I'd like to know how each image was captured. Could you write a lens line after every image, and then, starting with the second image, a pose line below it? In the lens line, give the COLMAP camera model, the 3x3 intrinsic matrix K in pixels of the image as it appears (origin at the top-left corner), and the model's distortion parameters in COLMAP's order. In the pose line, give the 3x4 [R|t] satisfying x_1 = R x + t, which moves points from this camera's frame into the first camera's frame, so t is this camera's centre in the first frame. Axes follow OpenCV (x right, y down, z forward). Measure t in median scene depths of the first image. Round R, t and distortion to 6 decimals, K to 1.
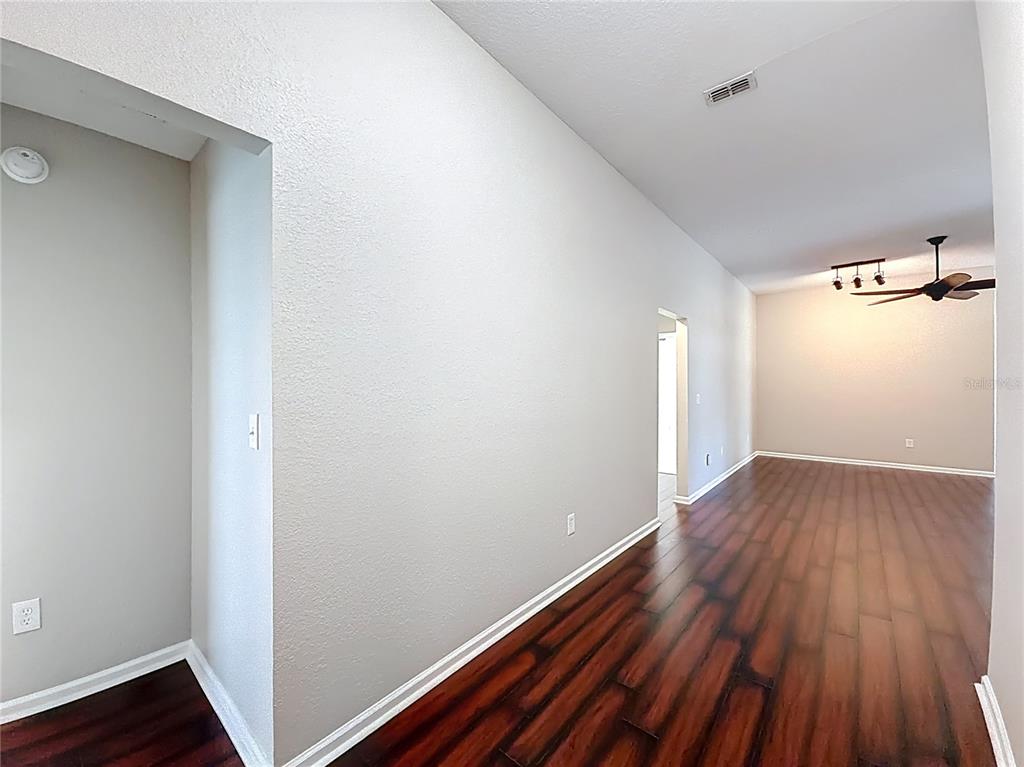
lens RADIAL K [[417.1, 0, 502.1], [0, 417.1, 388.3], [0, 0, 1]] dist [-0.002033, -0.003451]
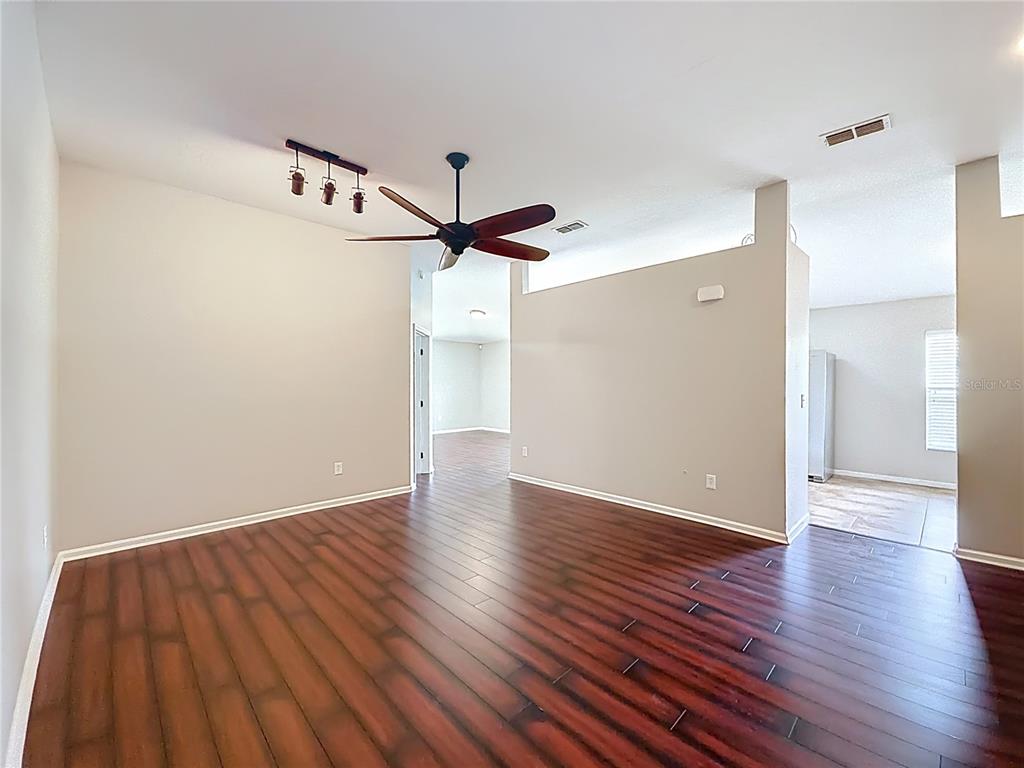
lens RADIAL K [[417.1, 0, 509.9], [0, 417.1, 377.5], [0, 0, 1]] dist [-0.002033, -0.003451]
pose [[0.097627, 0.019245, 0.995037, 0.357109], [-0.002112, 0.999815, -0.019130, -0.009266], [-0.995221, -0.000234, 0.097650, 0.727750]]
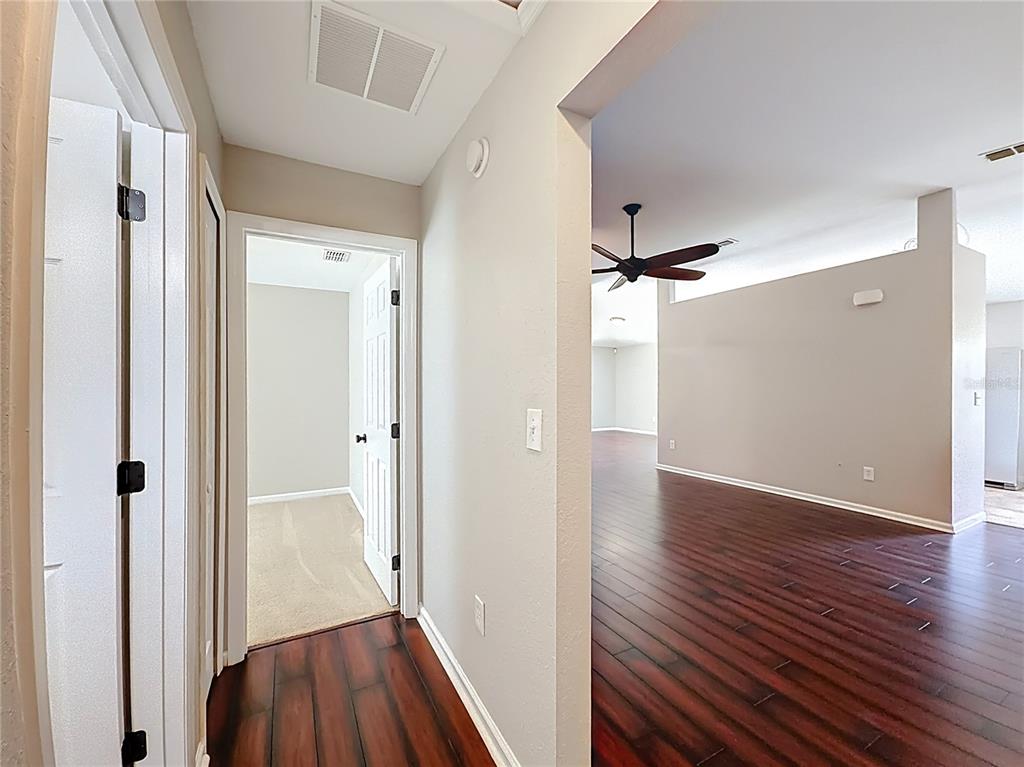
lens RADIAL K [[417.1, 0, 507.5], [0, 417.1, 381.8], [0, 0, 1]] dist [-0.002033, -0.003451]
pose [[0.375777, 0.019237, 0.926510, 0.155424], [-0.007511, 0.999815, -0.017713, 0.004950], [-0.926680, -0.000303, 0.375852, 0.779027]]
